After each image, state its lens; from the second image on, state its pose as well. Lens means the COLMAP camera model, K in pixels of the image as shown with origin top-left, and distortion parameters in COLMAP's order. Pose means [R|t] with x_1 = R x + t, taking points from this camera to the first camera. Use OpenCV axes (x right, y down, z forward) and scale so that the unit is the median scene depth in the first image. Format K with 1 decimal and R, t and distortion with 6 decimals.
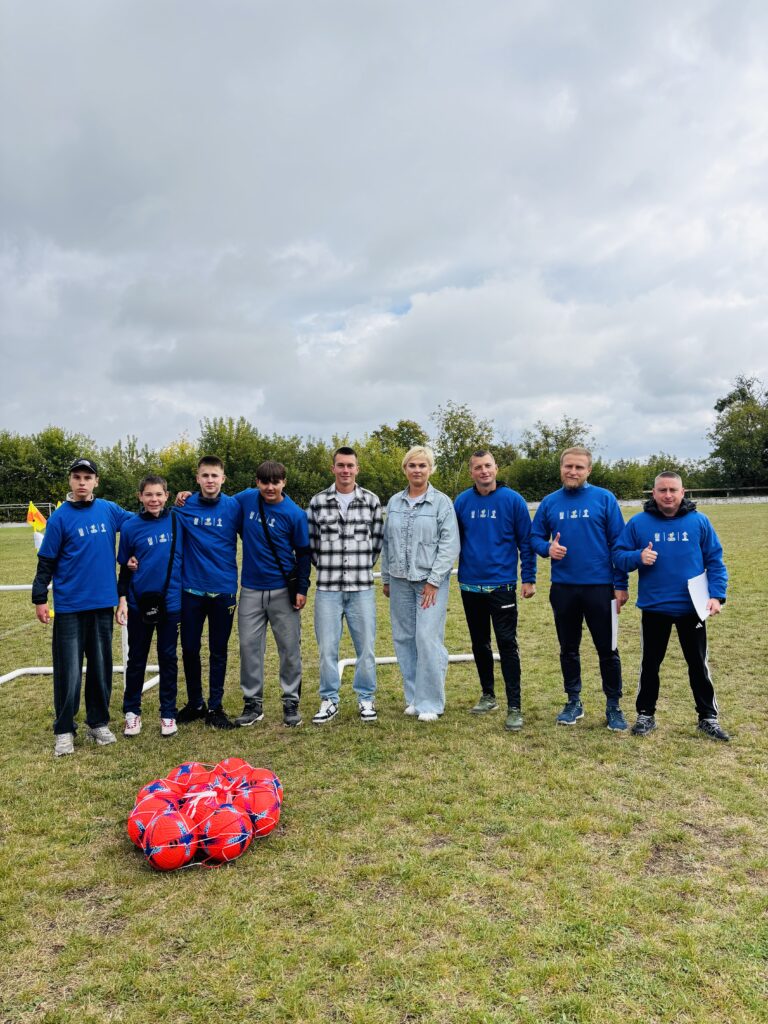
lens RADIAL K [[770.2, 0, 384.4], [0, 770.2, 508.3], [0, 0, 1]] dist [-0.002663, 0.000127]
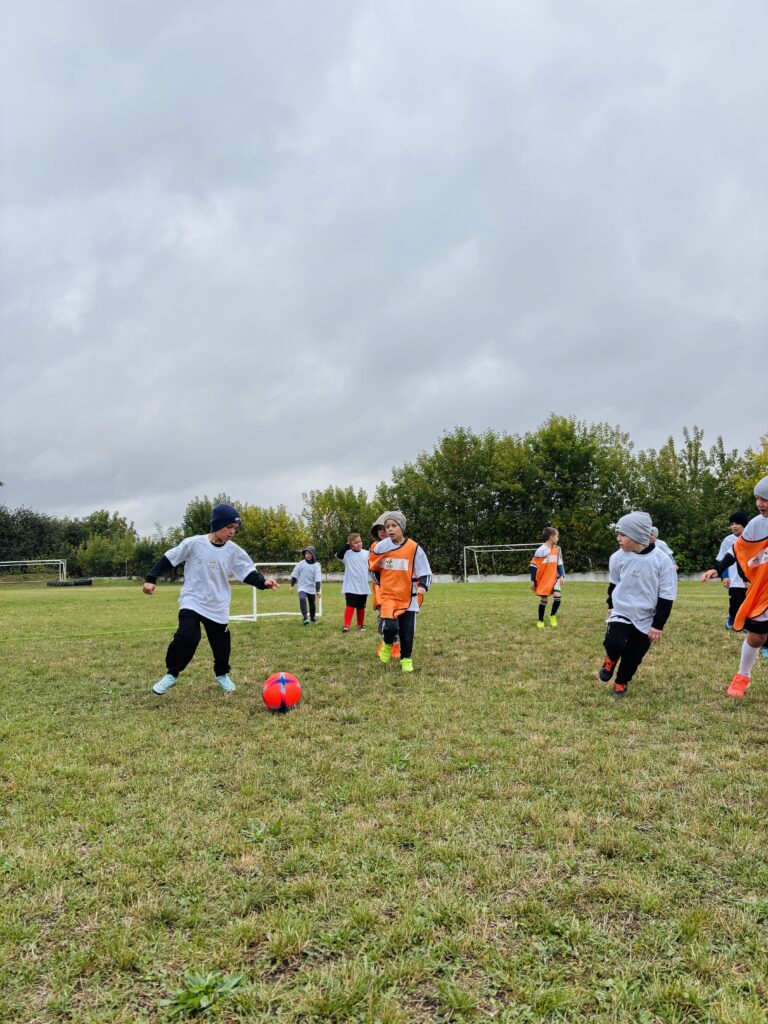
lens RADIAL K [[770.2, 0, 384.3], [0, 770.2, 510.8], [0, 0, 1]] dist [-0.002663, 0.000127]
pose [[0.765971, -0.015745, -0.642683, -0.146203], [-0.013310, 0.999097, -0.040340, -0.007123], [0.642738, 0.039454, 0.765070, 0.443979]]
